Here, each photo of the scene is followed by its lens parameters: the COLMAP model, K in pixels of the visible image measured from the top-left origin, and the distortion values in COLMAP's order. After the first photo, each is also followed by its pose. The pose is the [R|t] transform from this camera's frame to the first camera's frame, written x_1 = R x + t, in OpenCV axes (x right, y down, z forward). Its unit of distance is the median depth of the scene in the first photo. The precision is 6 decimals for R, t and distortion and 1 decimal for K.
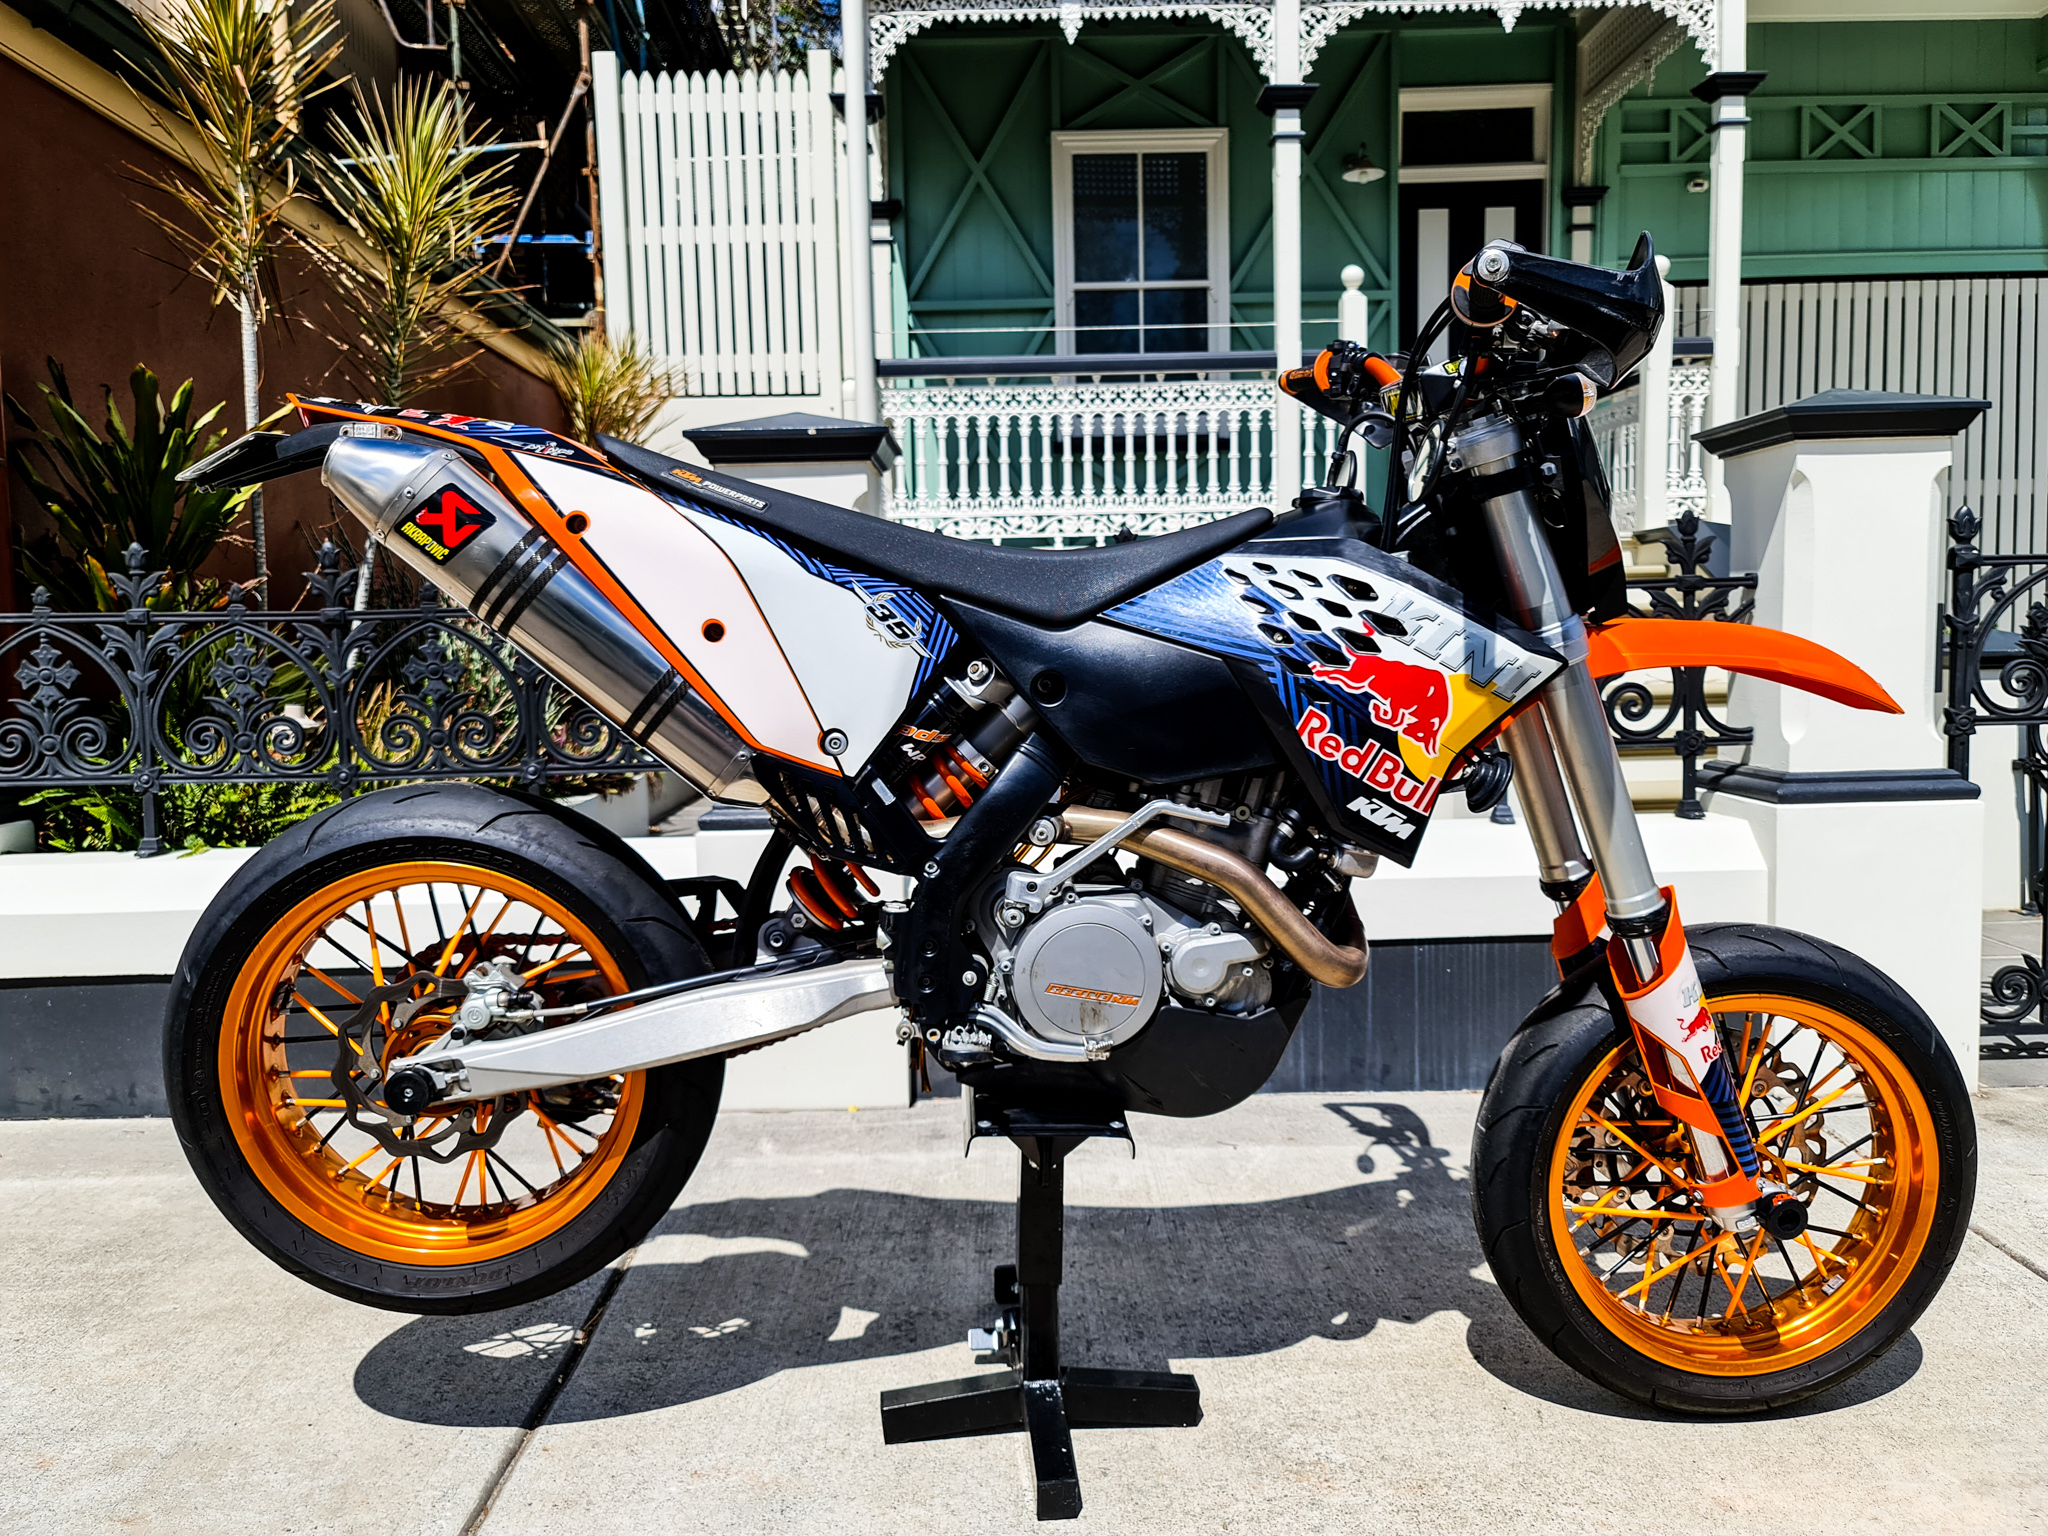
lens RADIAL K [[1499.8, 0, 1028.3], [0, 1499.8, 764.3], [0, 0, 1]] dist [0.041296, -0.025960]
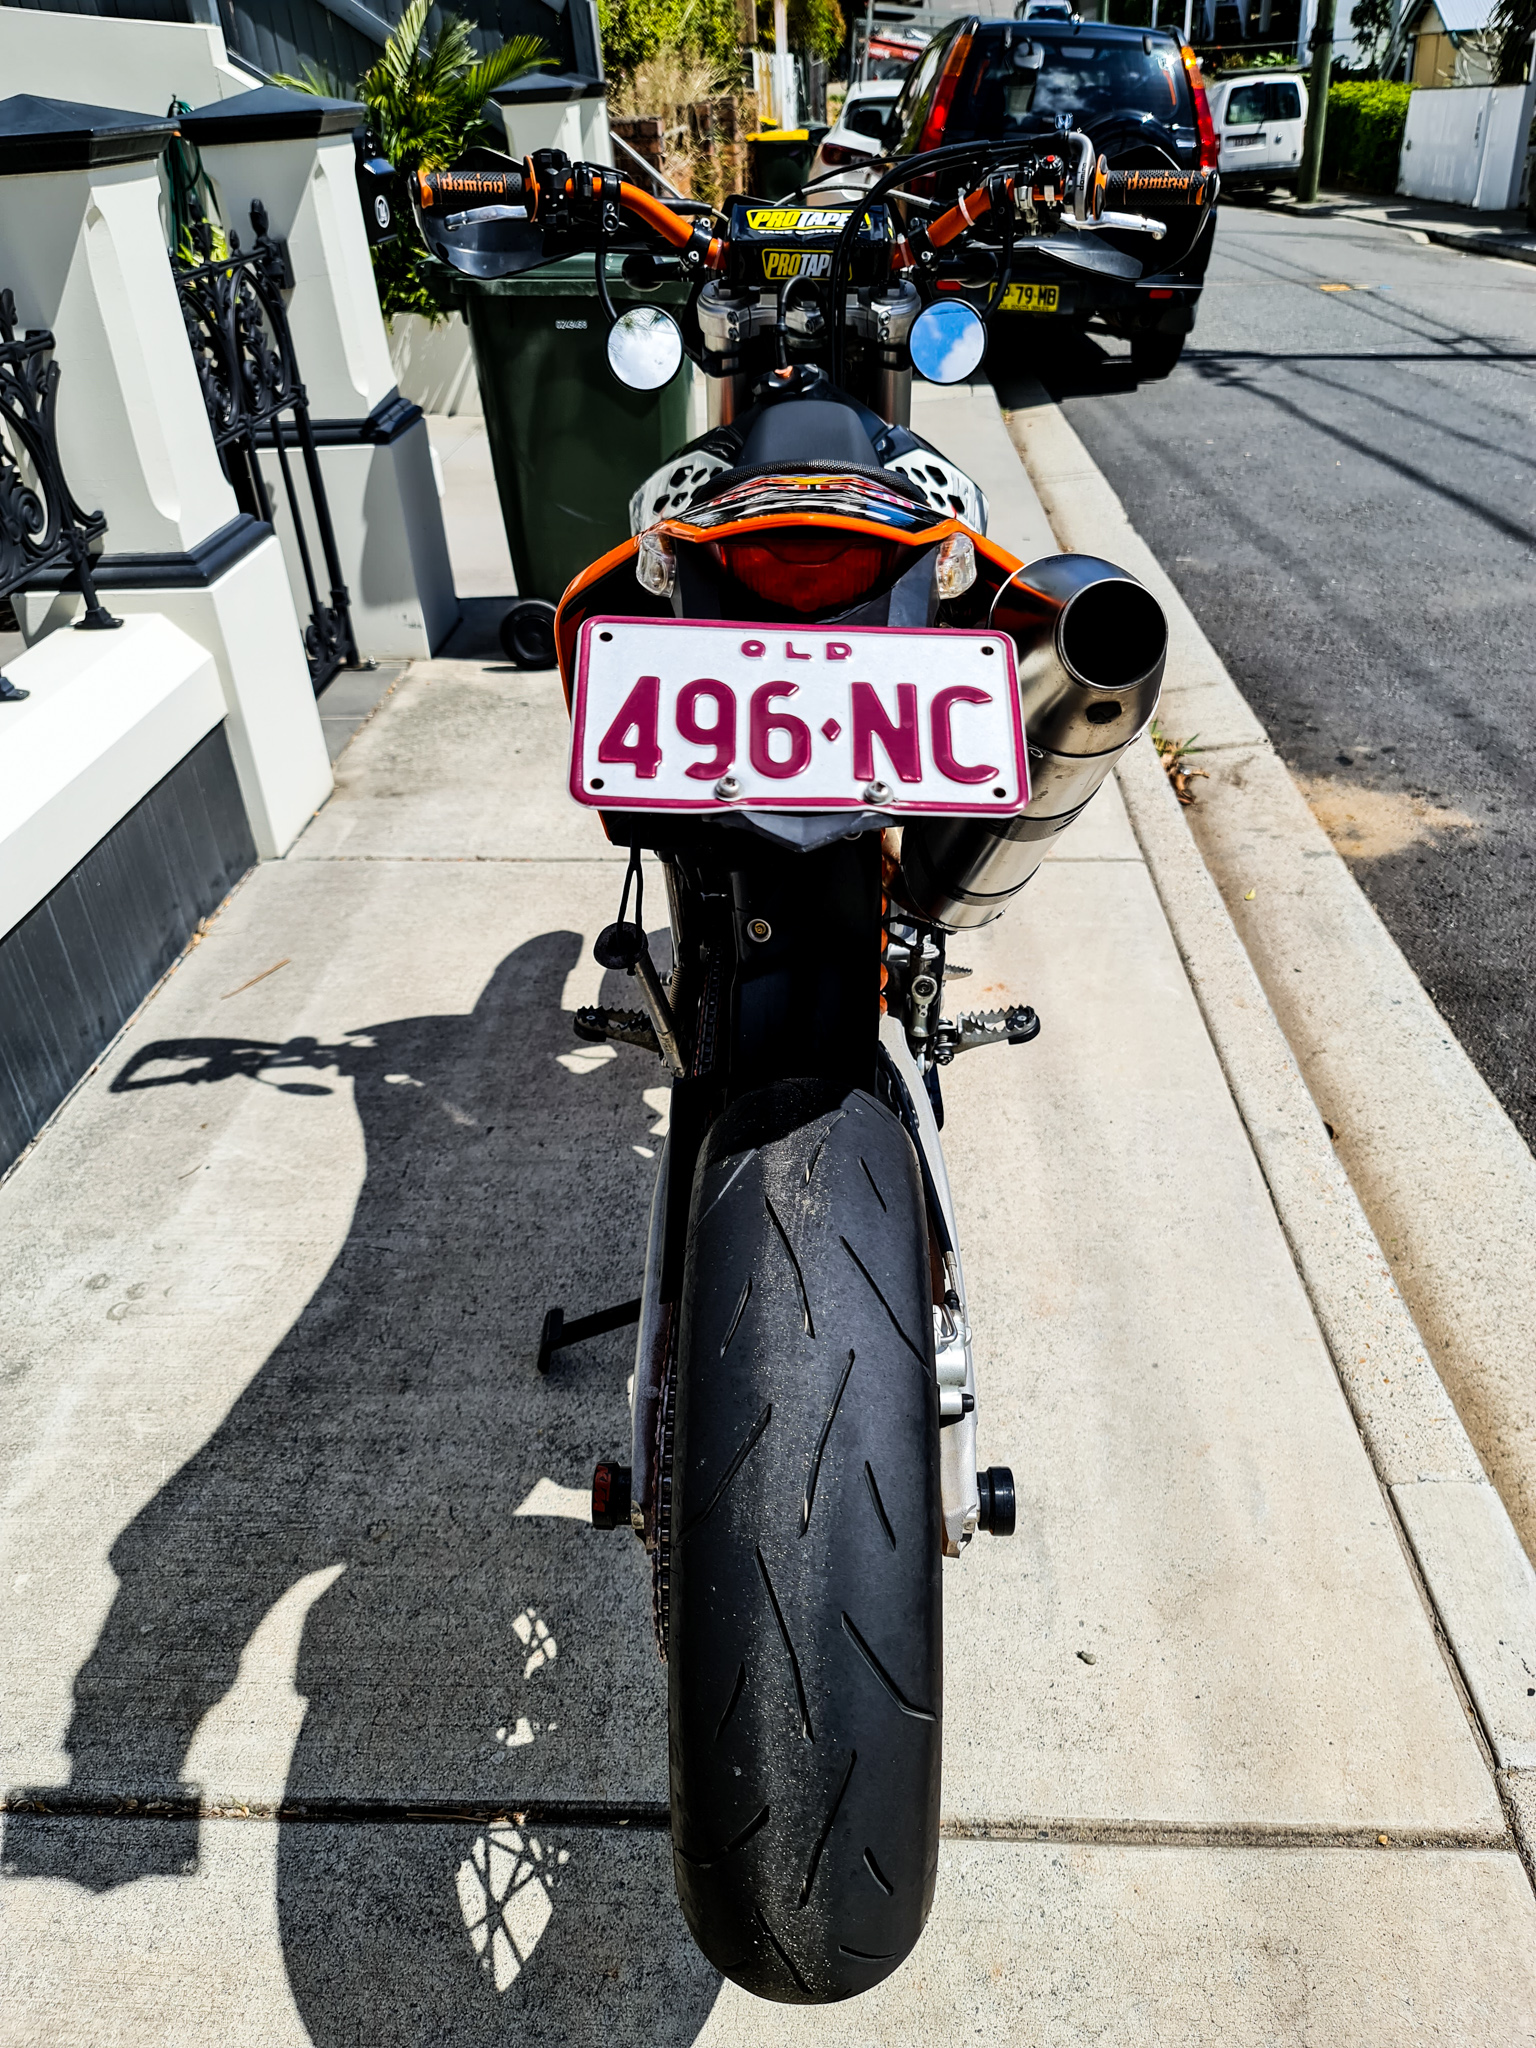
lens RADIAL K [[1499.8, 0, 776.1], [0, 1499.8, 1025.1], [0, 0, 1]] dist [0.041296, -0.025960]
pose [[0.054361, -0.516106, 0.854798, -0.873967], [0.126982, 0.852687, 0.506756, -0.333418], [-0.990414, 0.080996, 0.111889, 0.974747]]
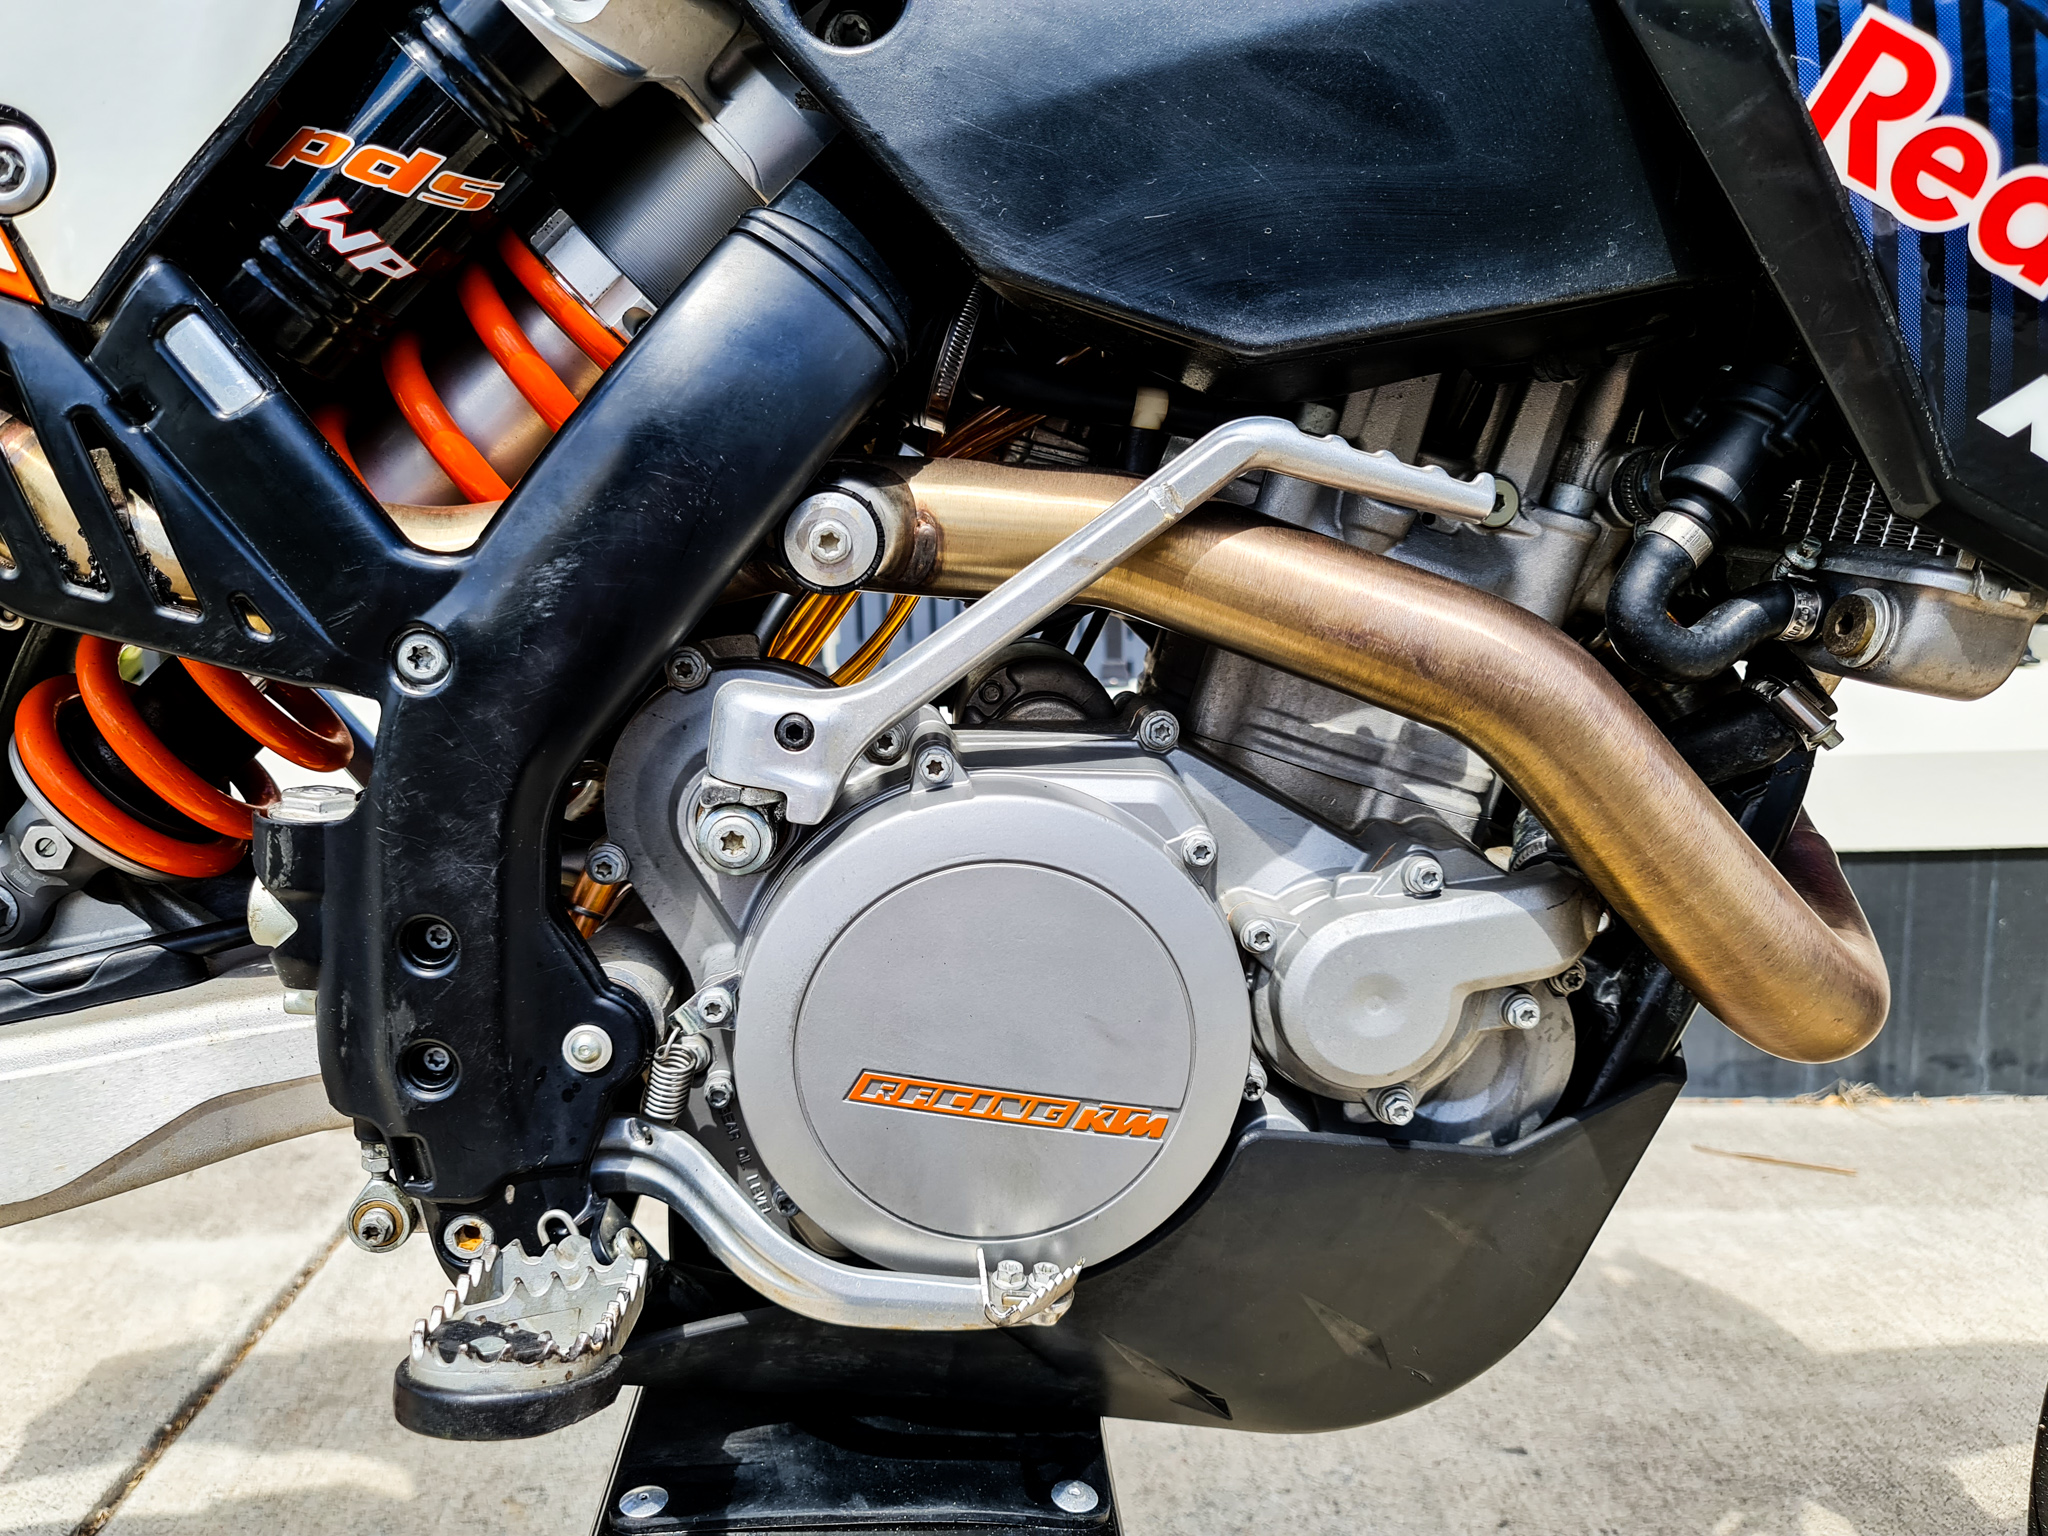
lens RADIAL K [[1499.8, 0, 1027.4], [0, 1499.8, 766.8], [0, 0, 1]] dist [0.041296, -0.025960]
pose [[0.999574, -0.000236, 0.029175, 0.037352], [-0.001959, 0.997168, 0.075184, 0.066067], [-0.029110, -0.075210, 0.996743, 0.706877]]
